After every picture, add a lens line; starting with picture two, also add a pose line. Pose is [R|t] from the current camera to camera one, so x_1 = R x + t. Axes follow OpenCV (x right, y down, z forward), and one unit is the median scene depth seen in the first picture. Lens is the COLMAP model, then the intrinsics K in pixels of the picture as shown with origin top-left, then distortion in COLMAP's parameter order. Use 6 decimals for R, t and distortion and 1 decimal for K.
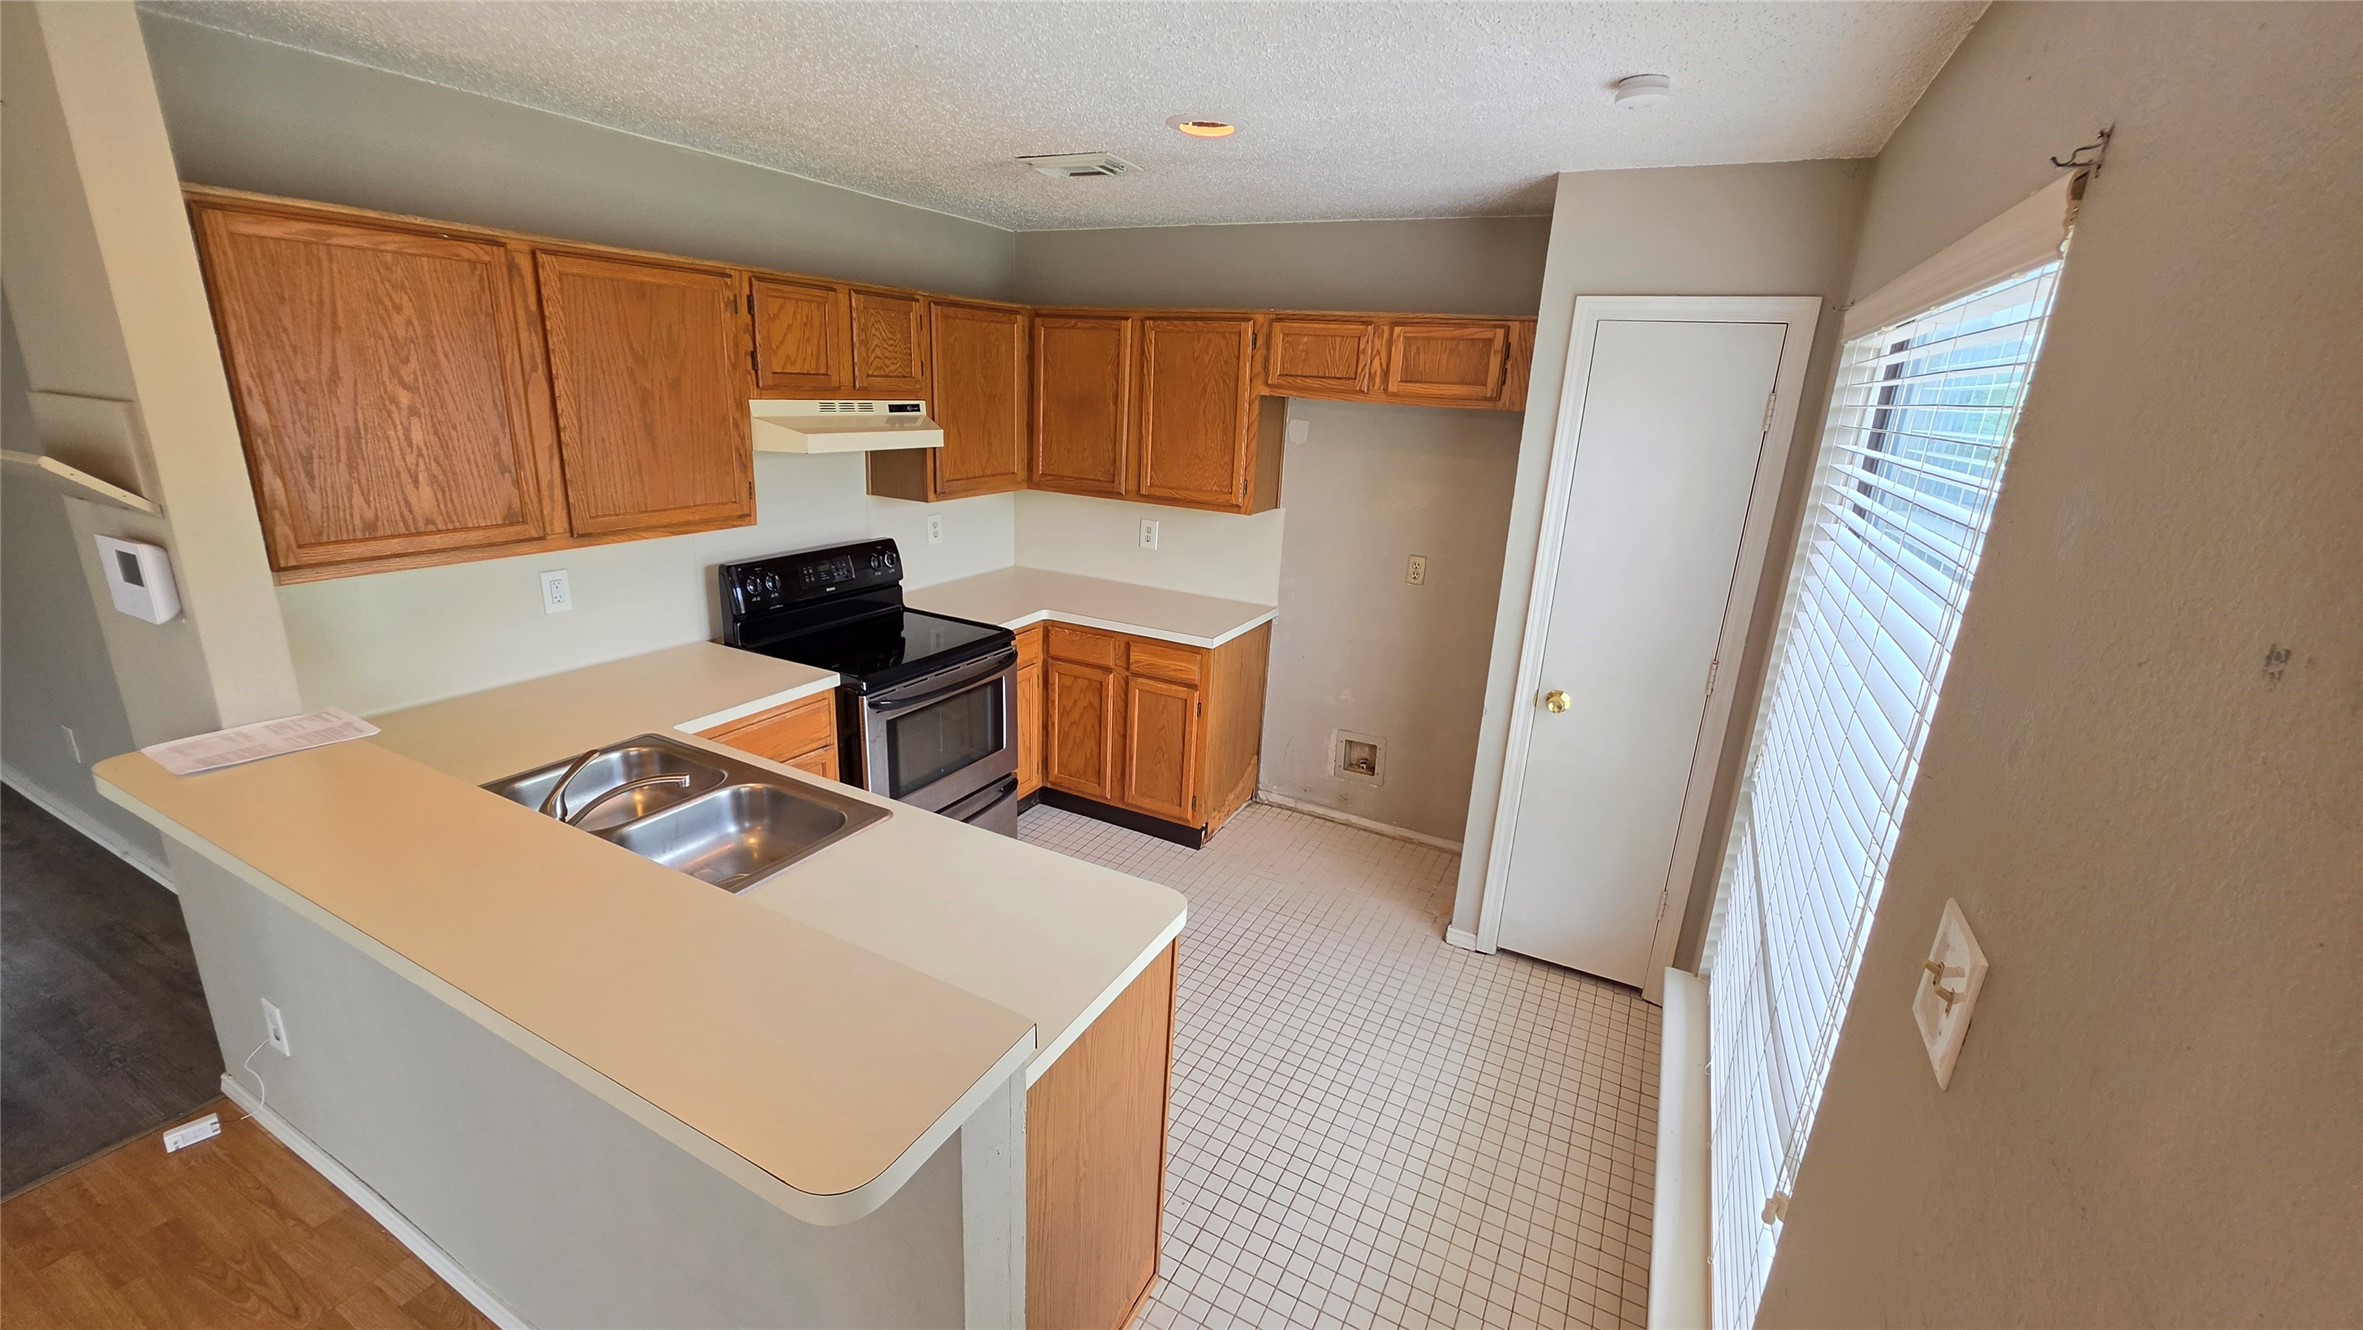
lens RADIAL K [[946.6, 0, 1190.7], [0, 946.6, 663.7], [0, 0, 1]] dist [-0.006651, 0.001931]
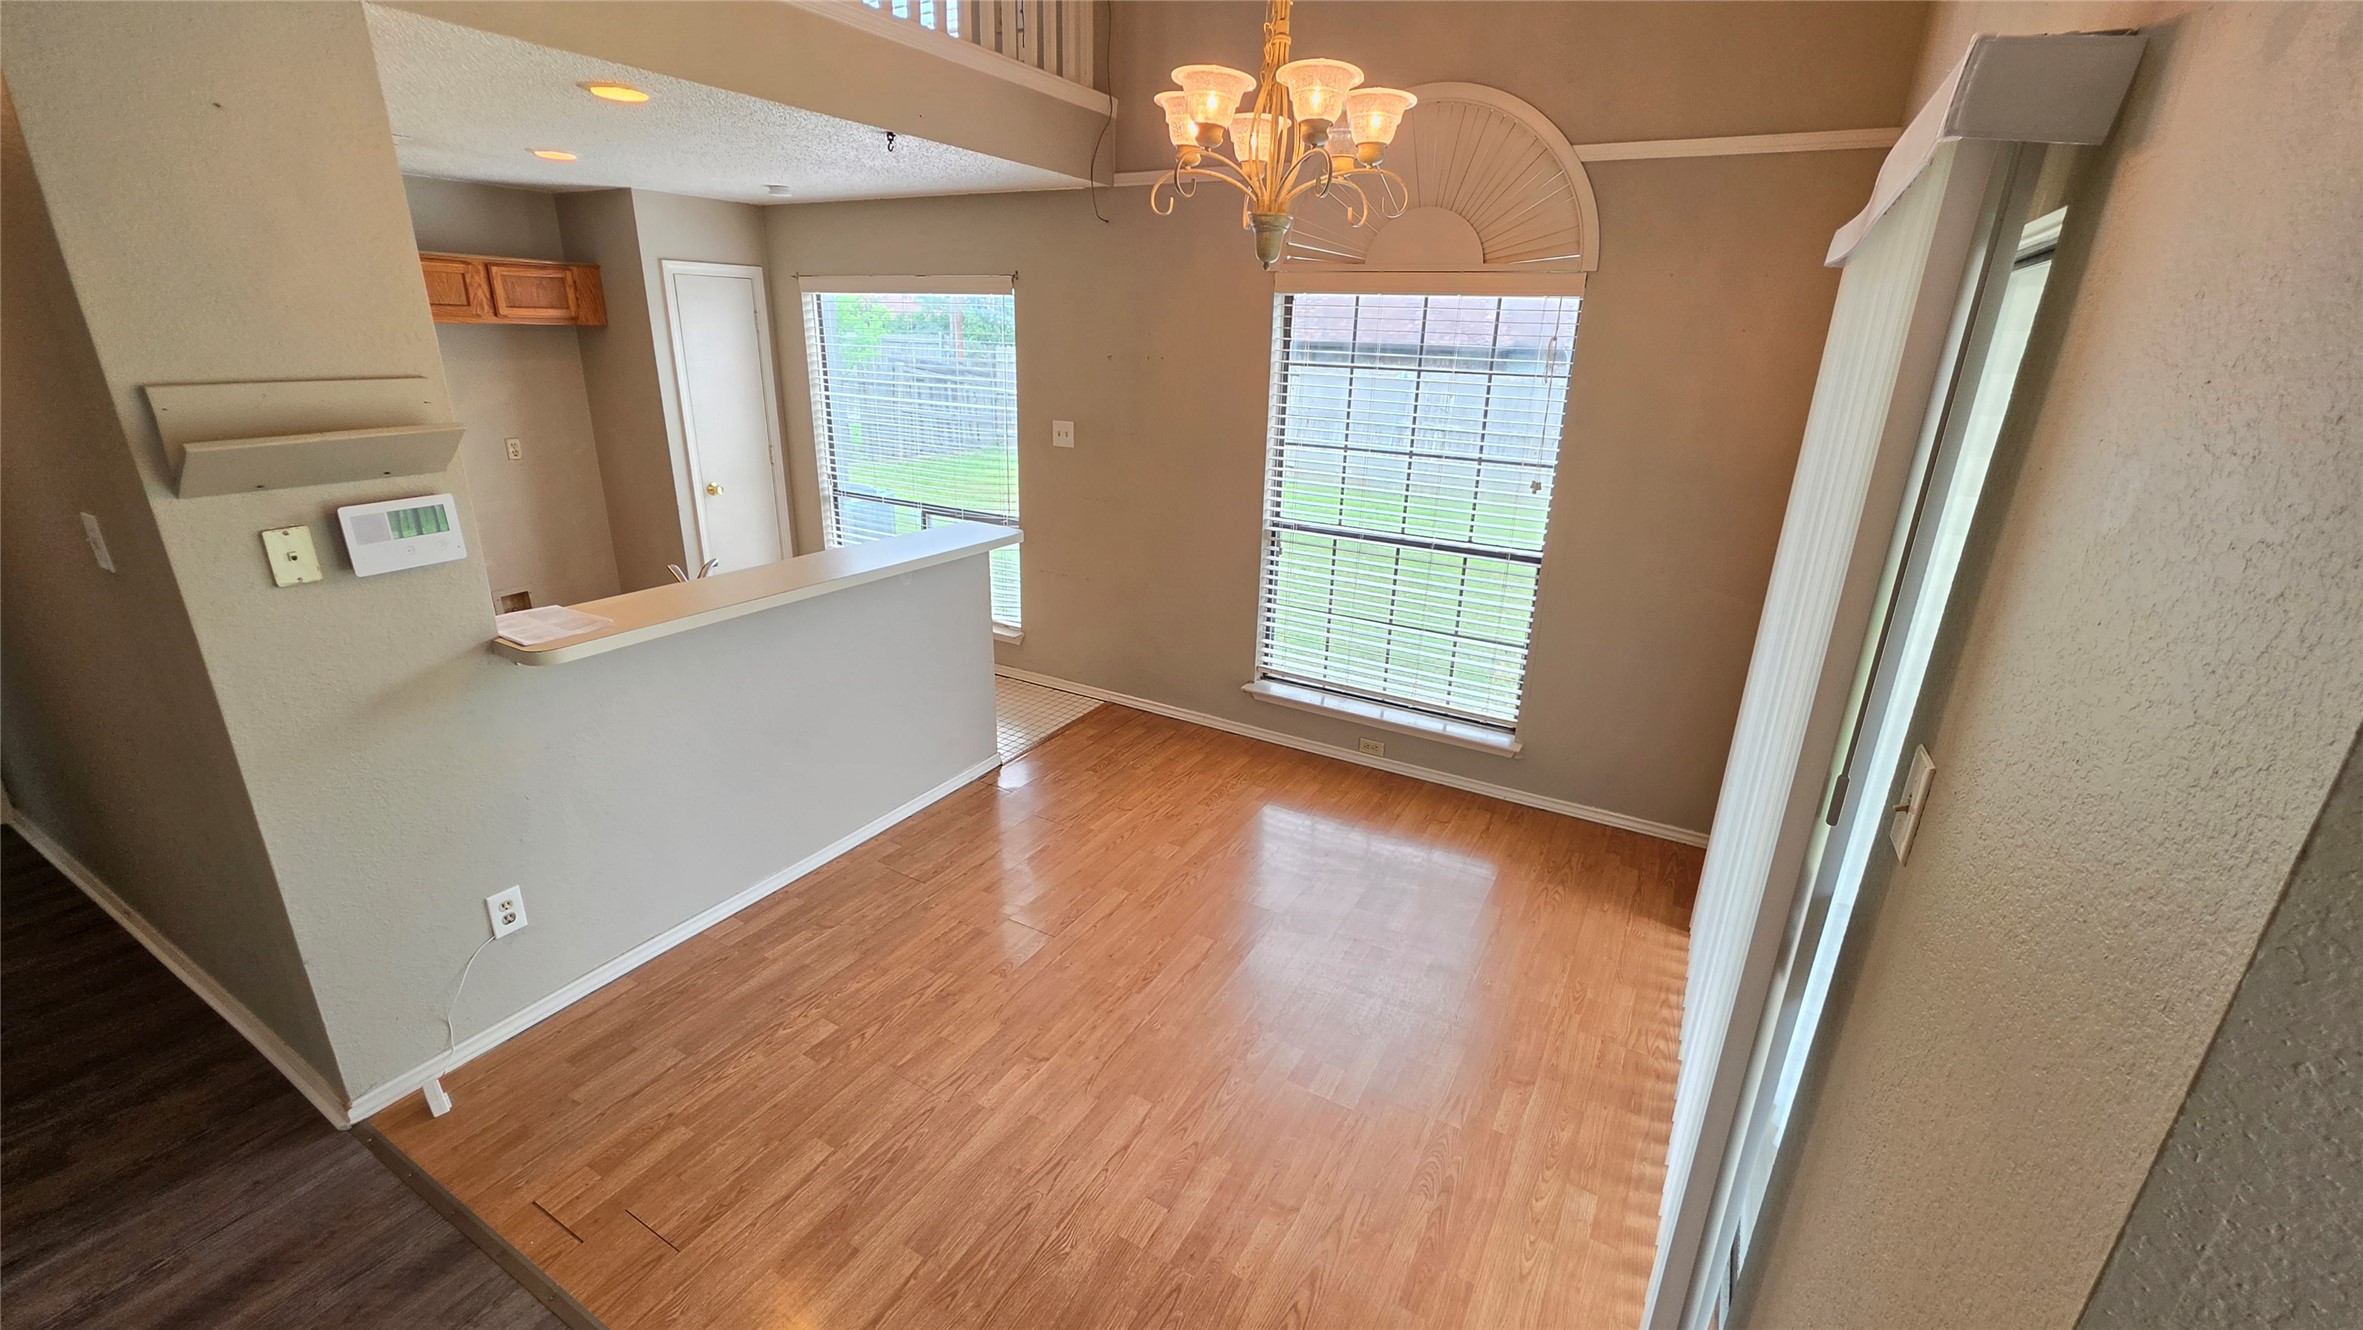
lens RADIAL K [[946.6, 0, 1183.7], [0, 946.6, 653.5], [0, 0, 1]] dist [-0.006651, 0.001931]
pose [[0.051263, -0.369055, 0.927993, -1.319021], [0.260465, 0.901996, 0.344328, -0.065226], [-0.964121, 0.224058, 0.142365, -0.041961]]
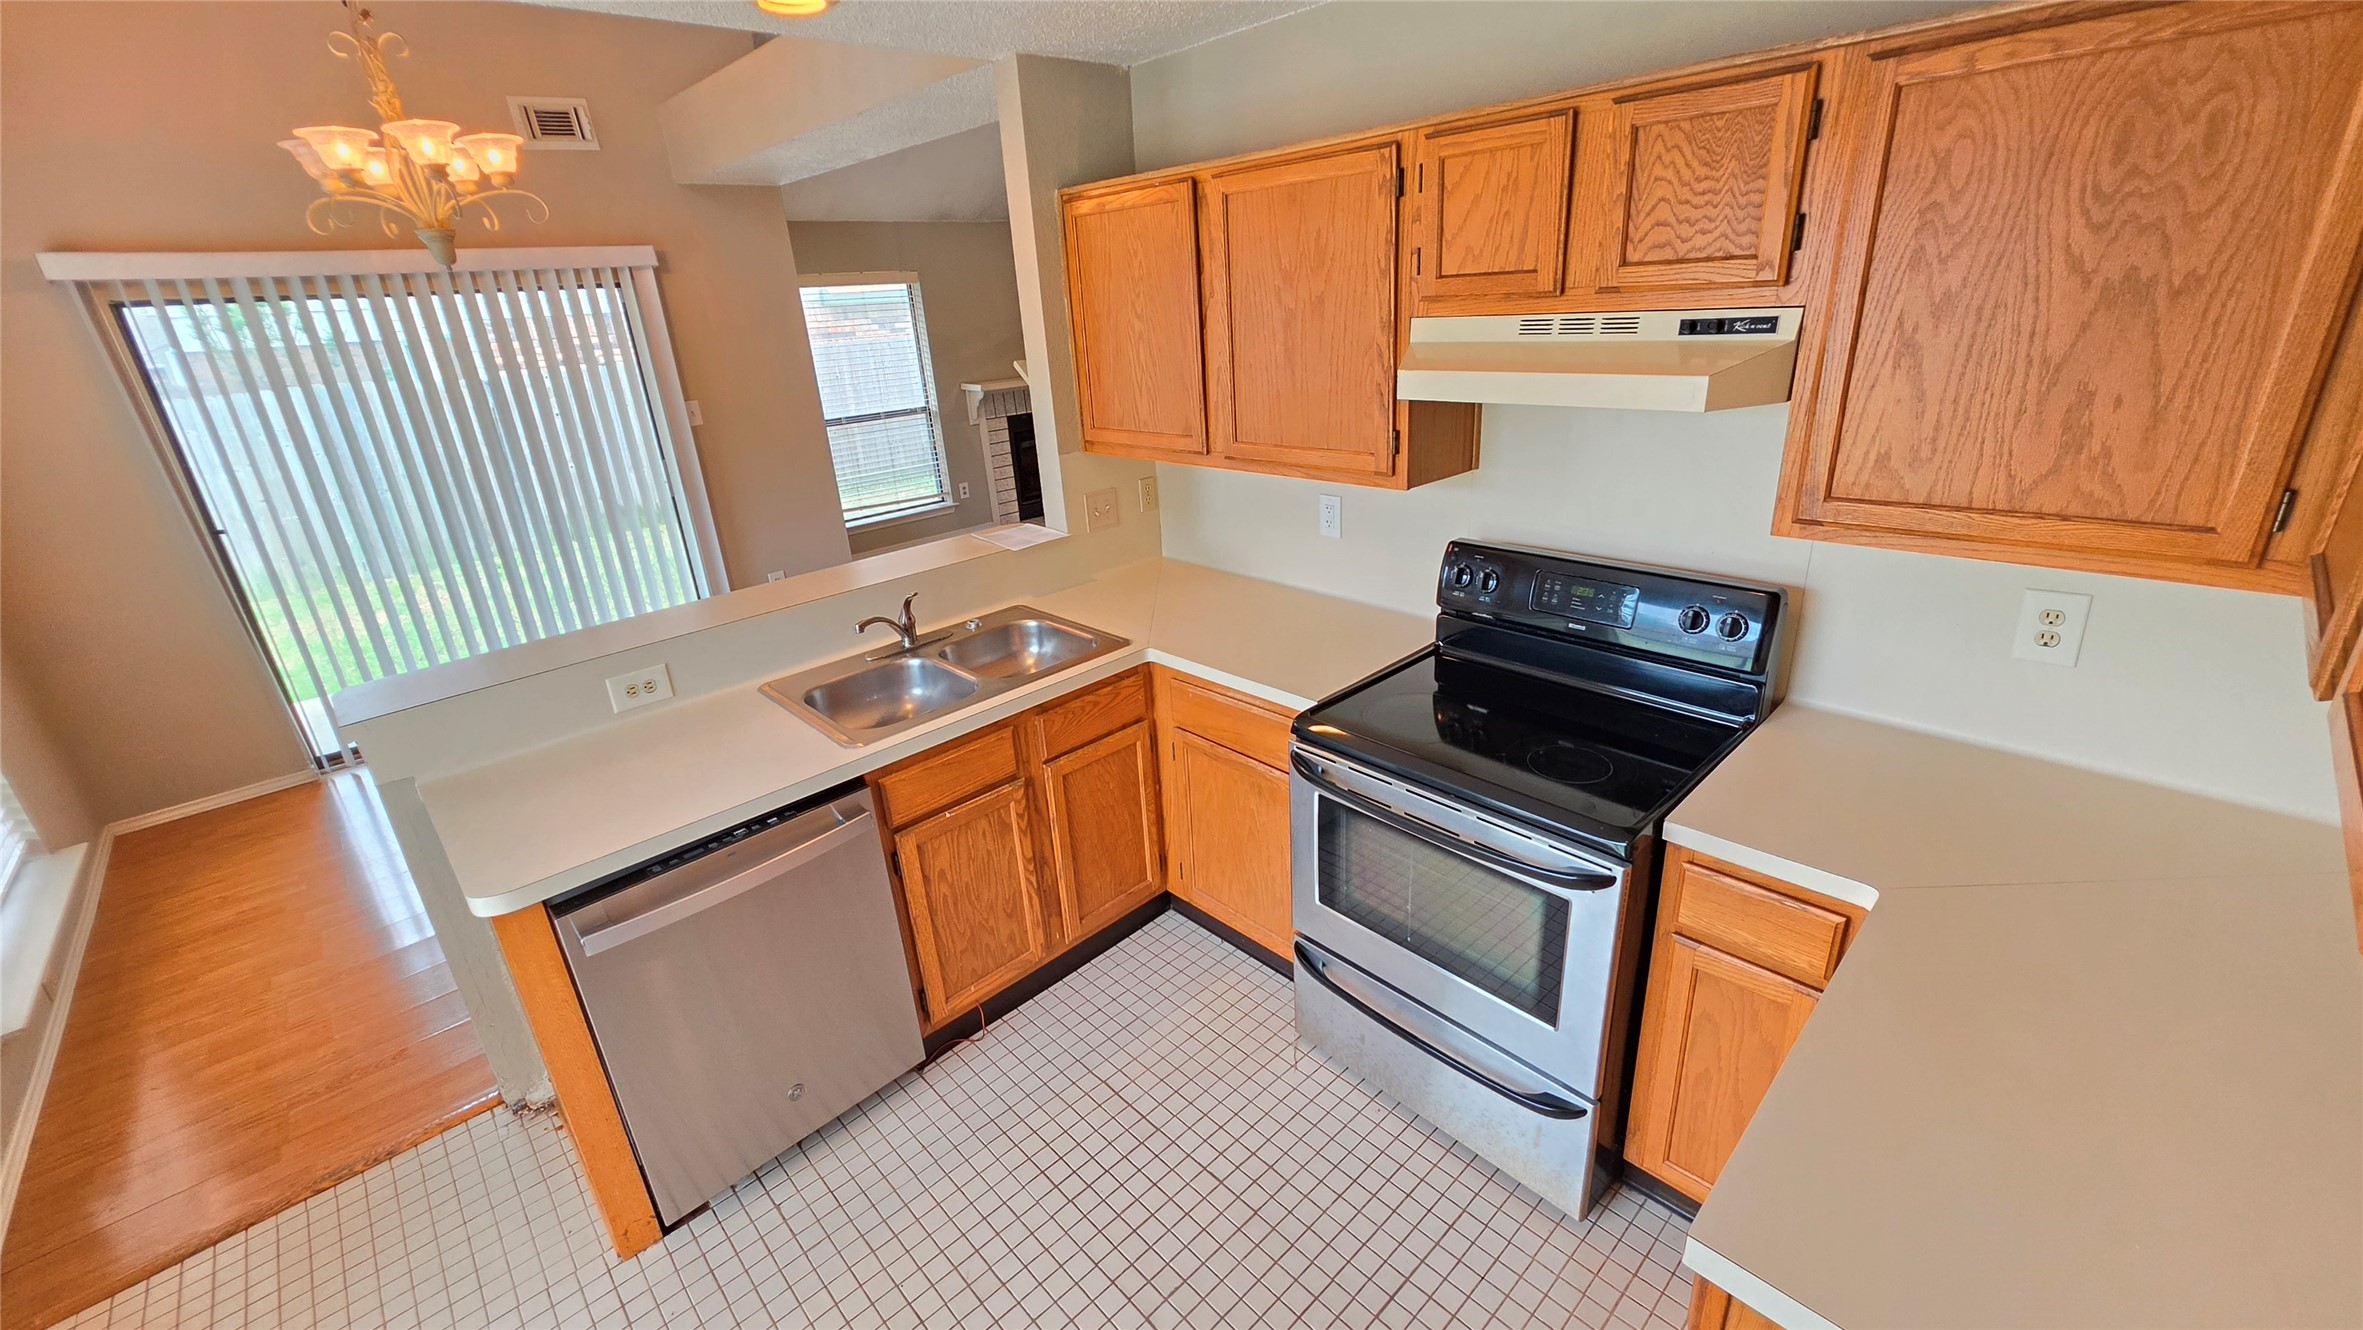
lens RADIAL K [[946.6, 0, 1182.7], [0, 946.6, 651.9], [0, 0, 1]] dist [-0.006651, 0.001931]
pose [[-0.338731, 0.308046, -0.889027, 0.291865], [-0.227785, 0.889928, 0.395148, -0.279979], [0.912894, 0.336355, -0.231278, 1.026939]]
